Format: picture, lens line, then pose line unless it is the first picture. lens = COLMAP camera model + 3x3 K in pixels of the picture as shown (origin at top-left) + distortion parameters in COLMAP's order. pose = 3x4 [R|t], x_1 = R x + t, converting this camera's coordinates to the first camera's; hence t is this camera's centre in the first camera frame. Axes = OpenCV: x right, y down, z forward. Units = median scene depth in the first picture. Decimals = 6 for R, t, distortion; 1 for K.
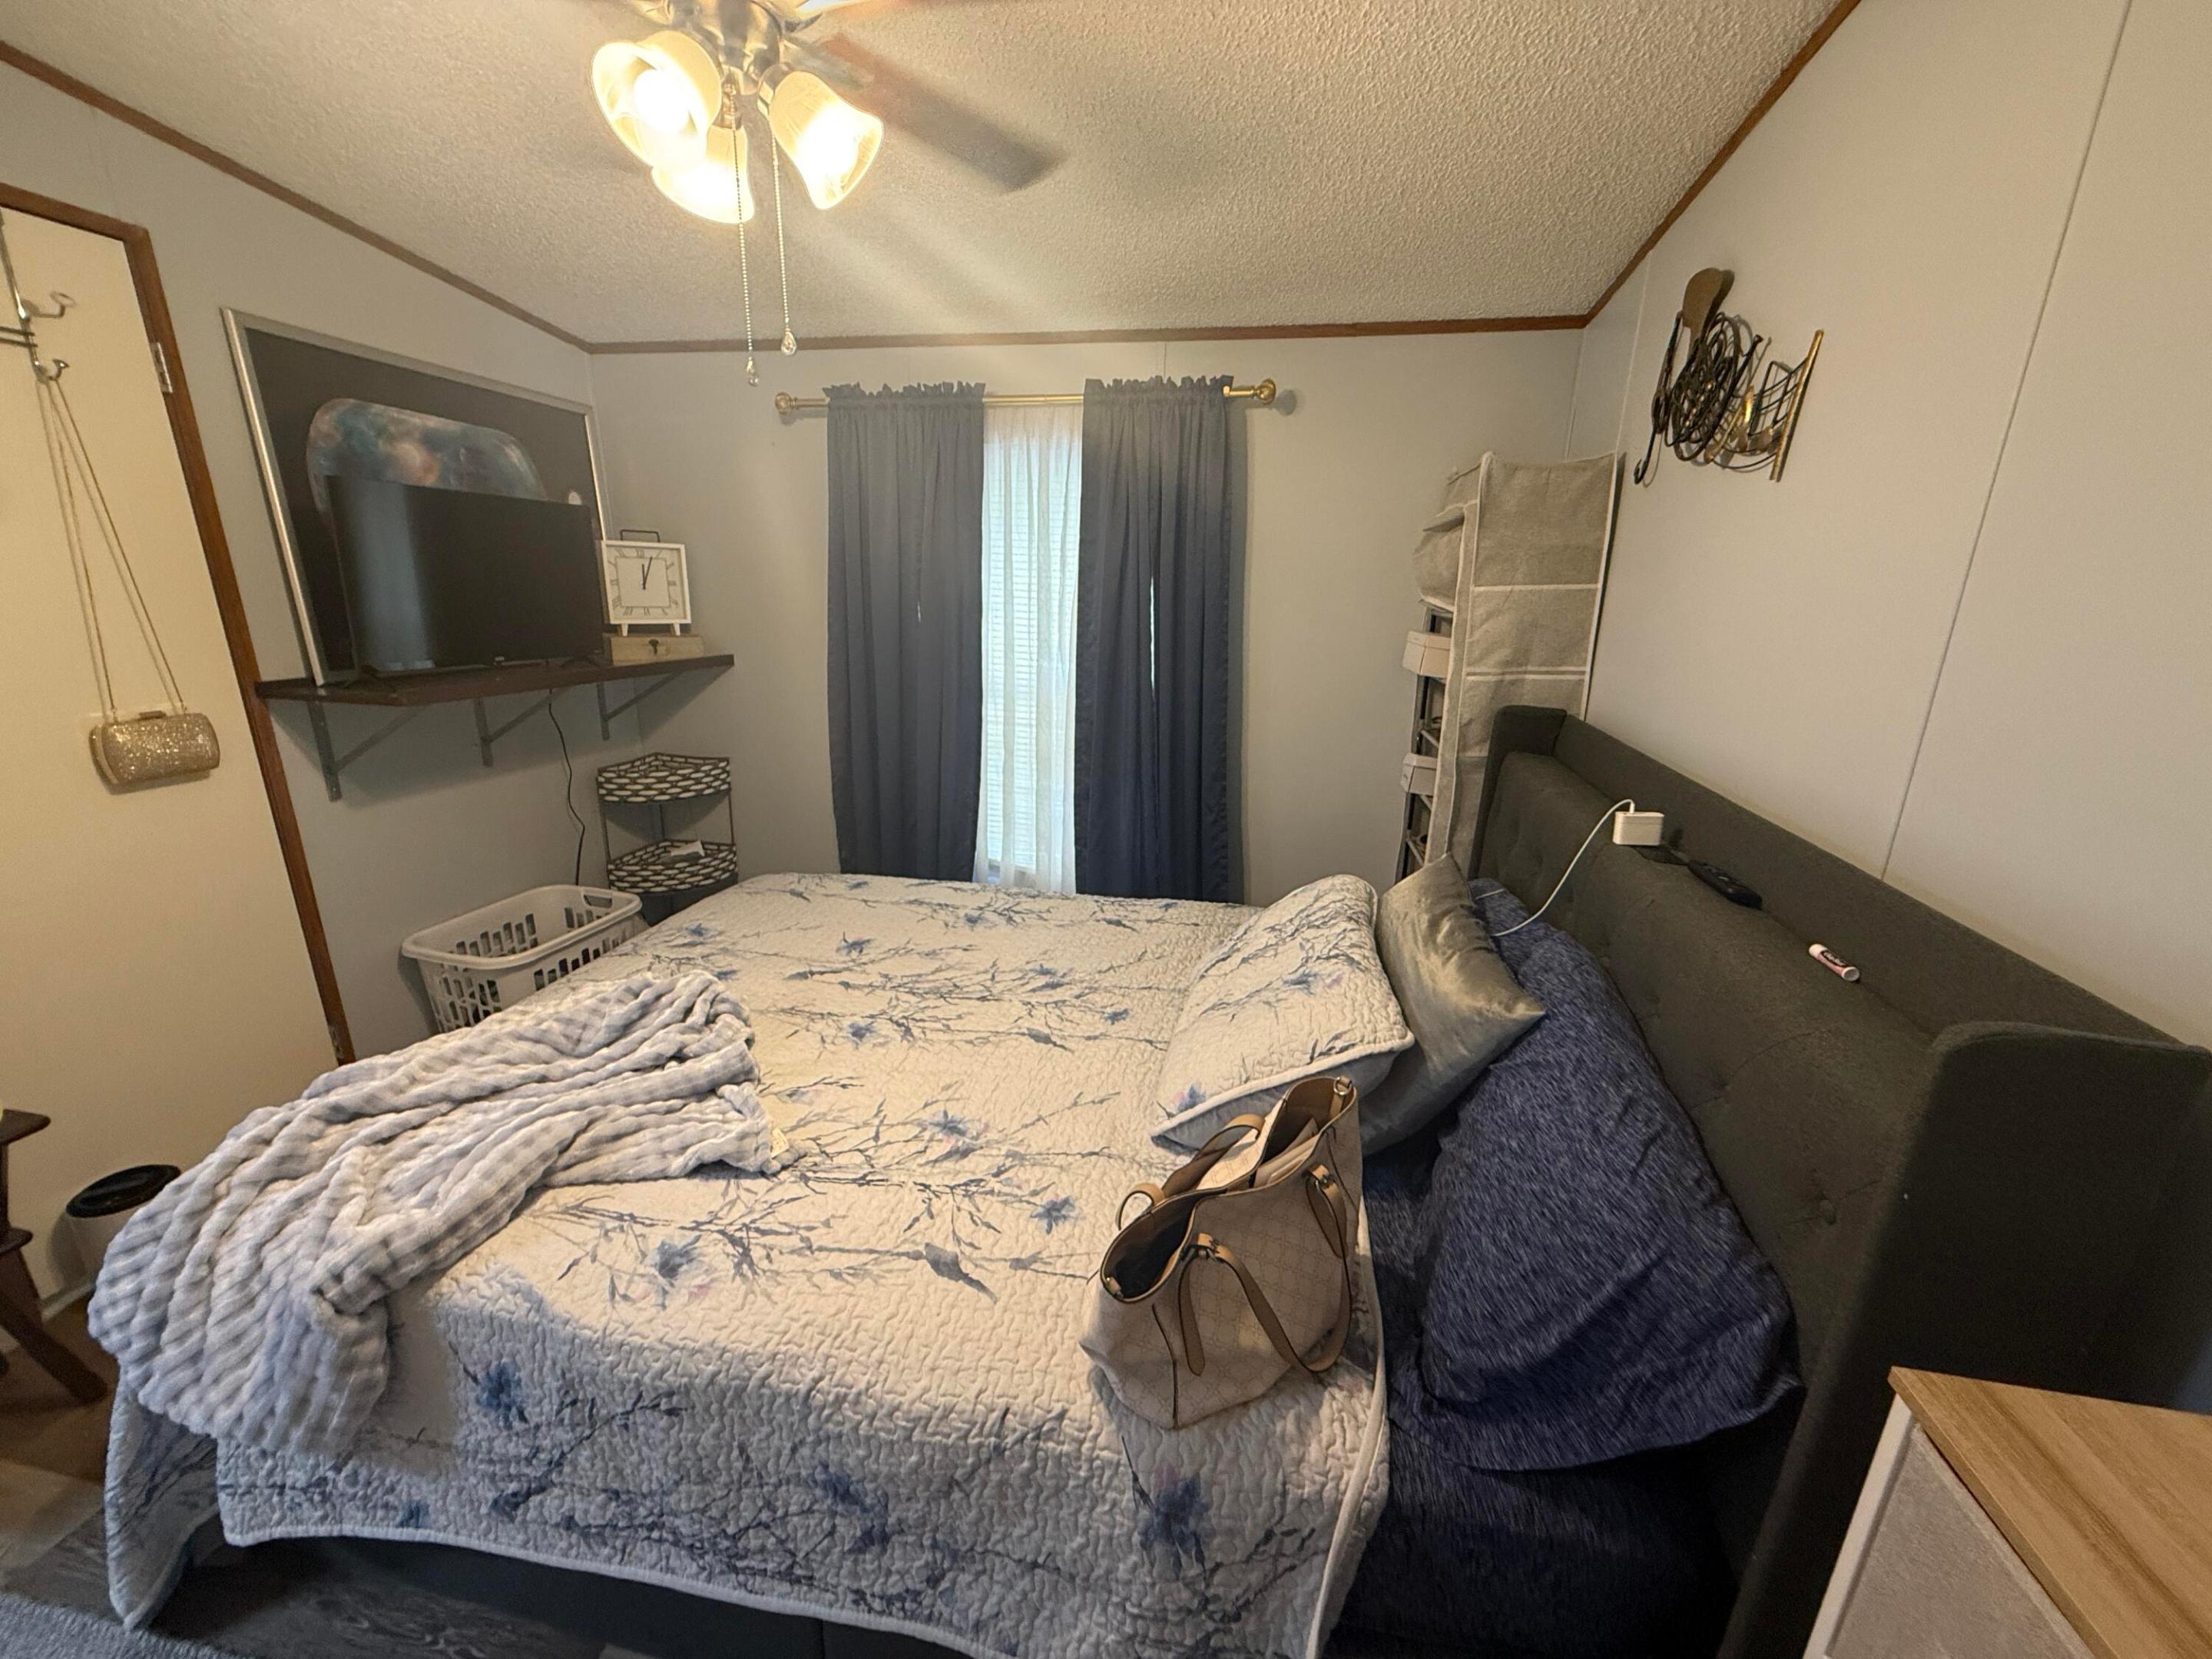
lens RADIAL K [[883.2, 0, 1106.0], [0, 883.2, 829.5], [0, 0, 1]] dist [0.000551, 0.000027]
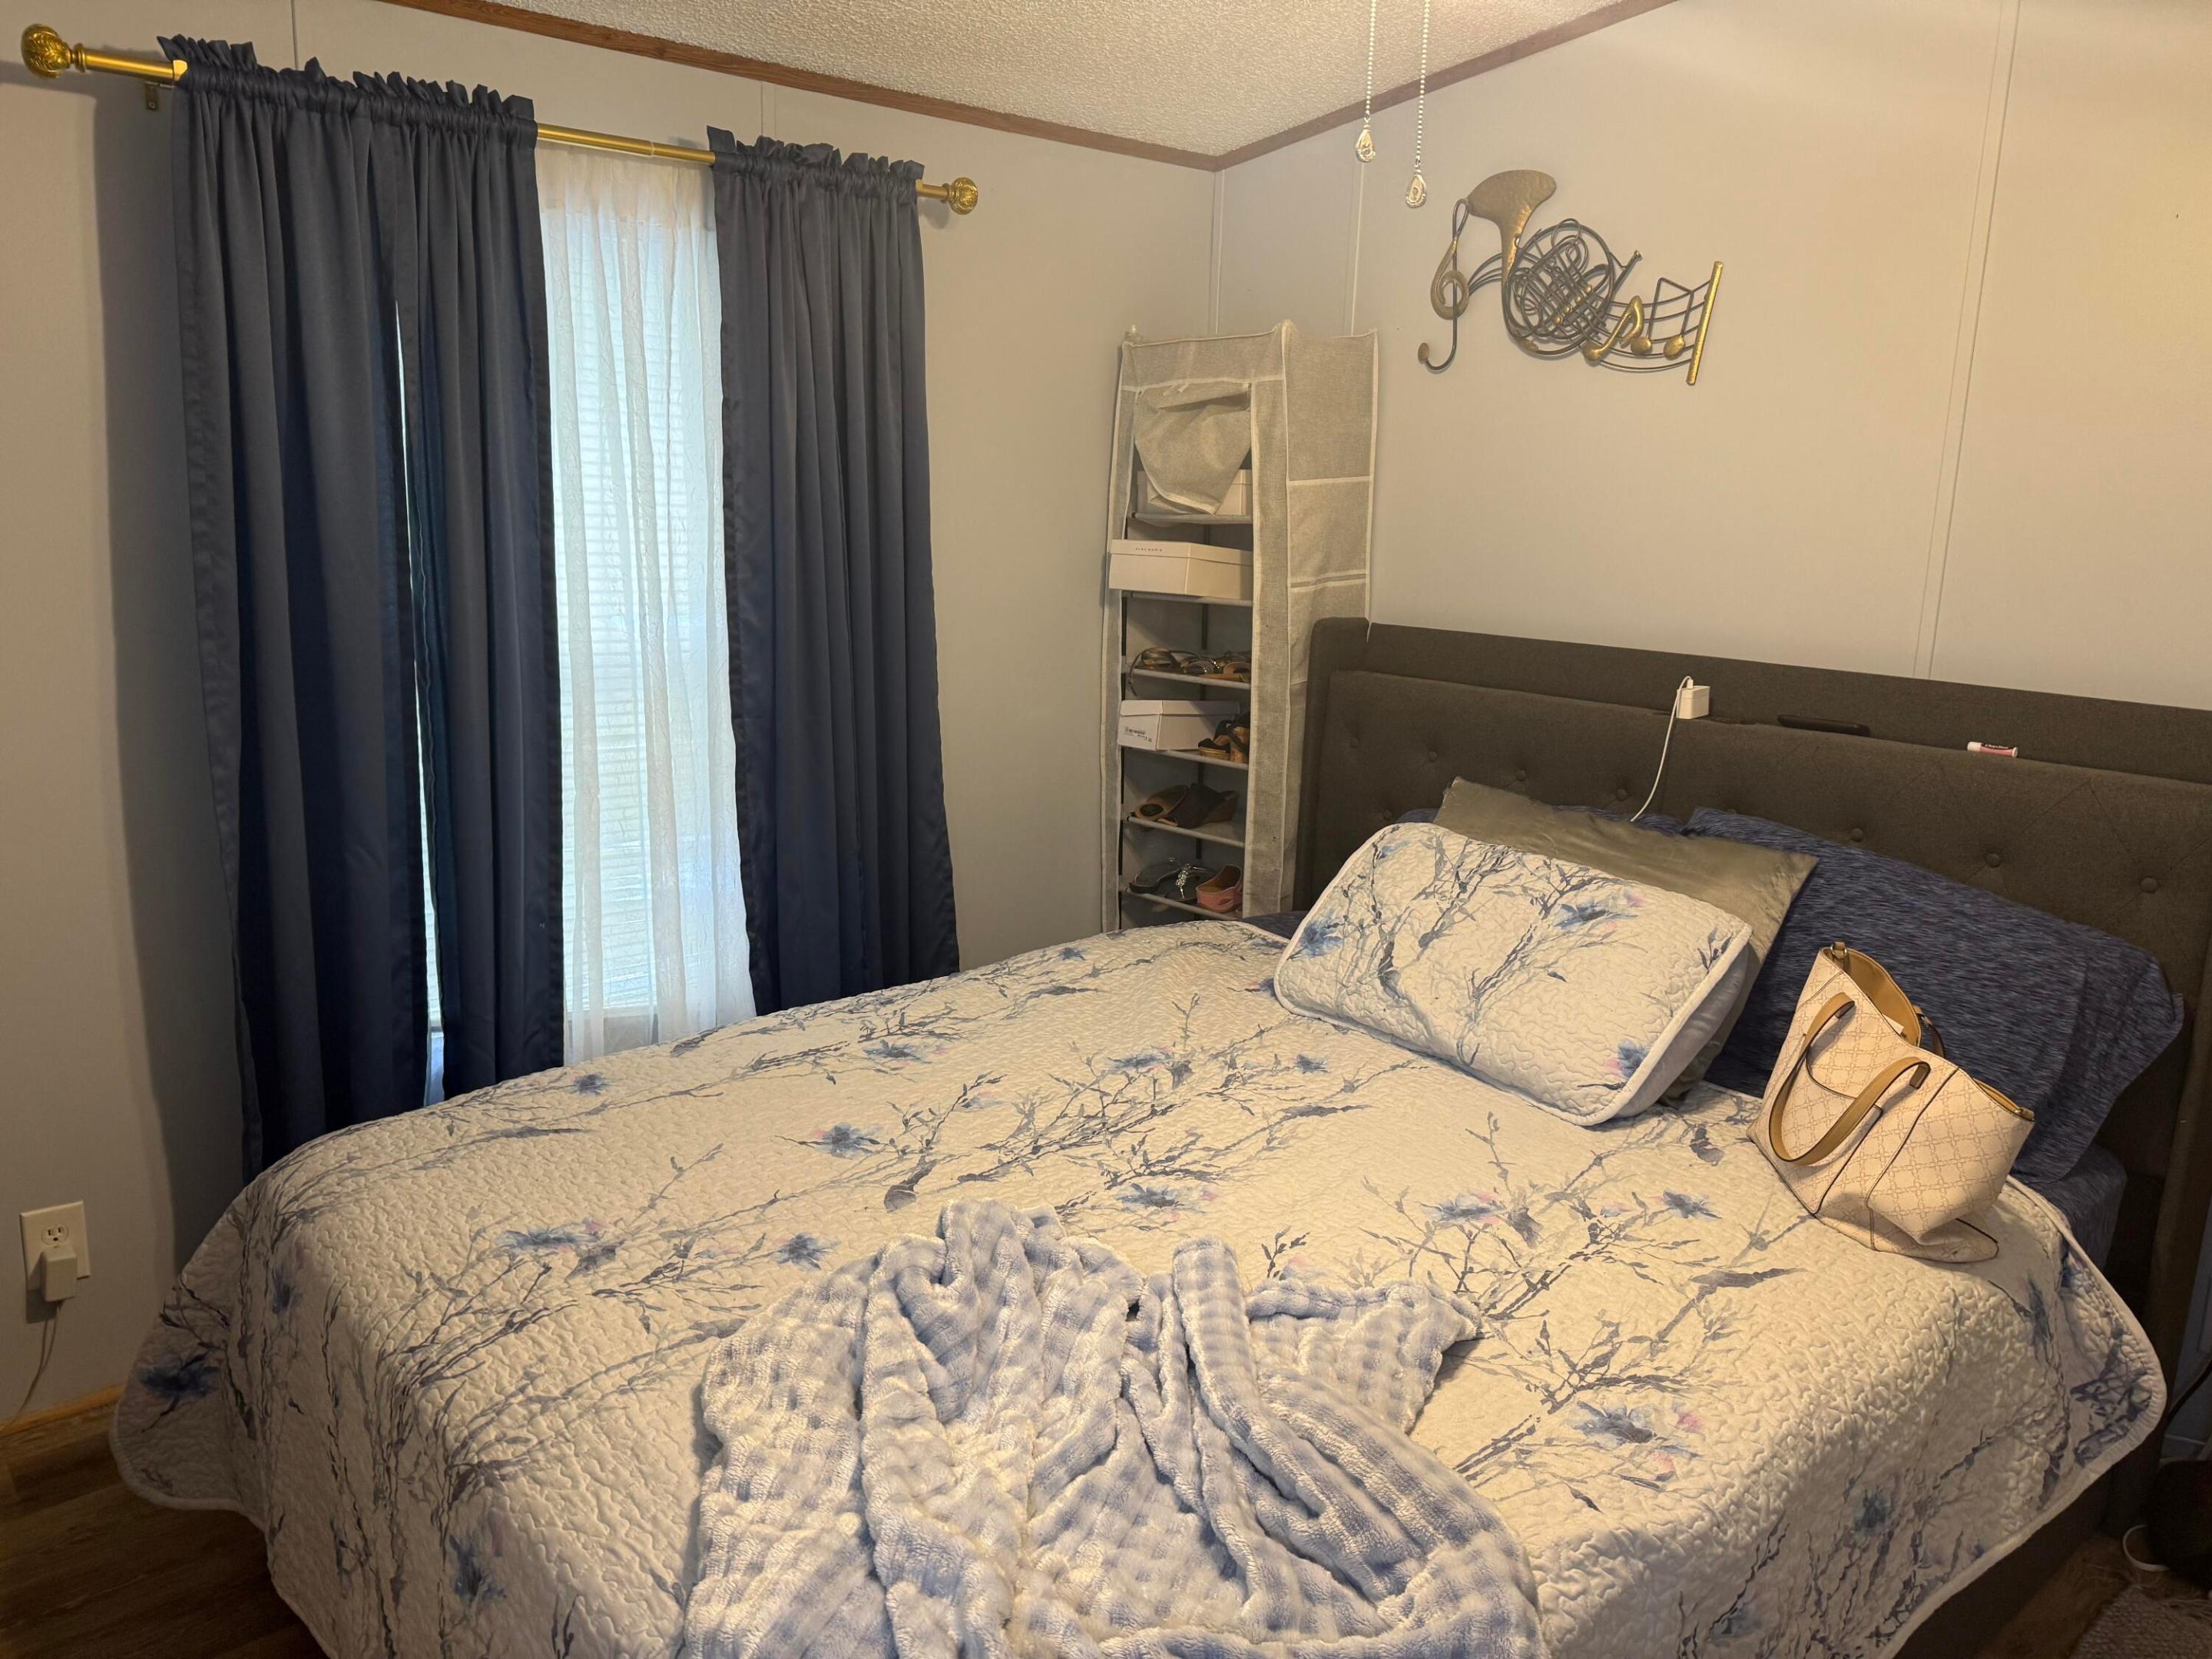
lens RADIAL K [[1535.4, 0, 1106.0], [0, 1535.4, 829.5], [0, 0, 1]] dist [0.116148, -0.156121]
pose [[0.608081, -0.179810, 0.773244, -0.922742], [0.212614, 0.975317, 0.059600, -0.080546], [-0.764875, 0.128161, 0.631301, 0.262630]]
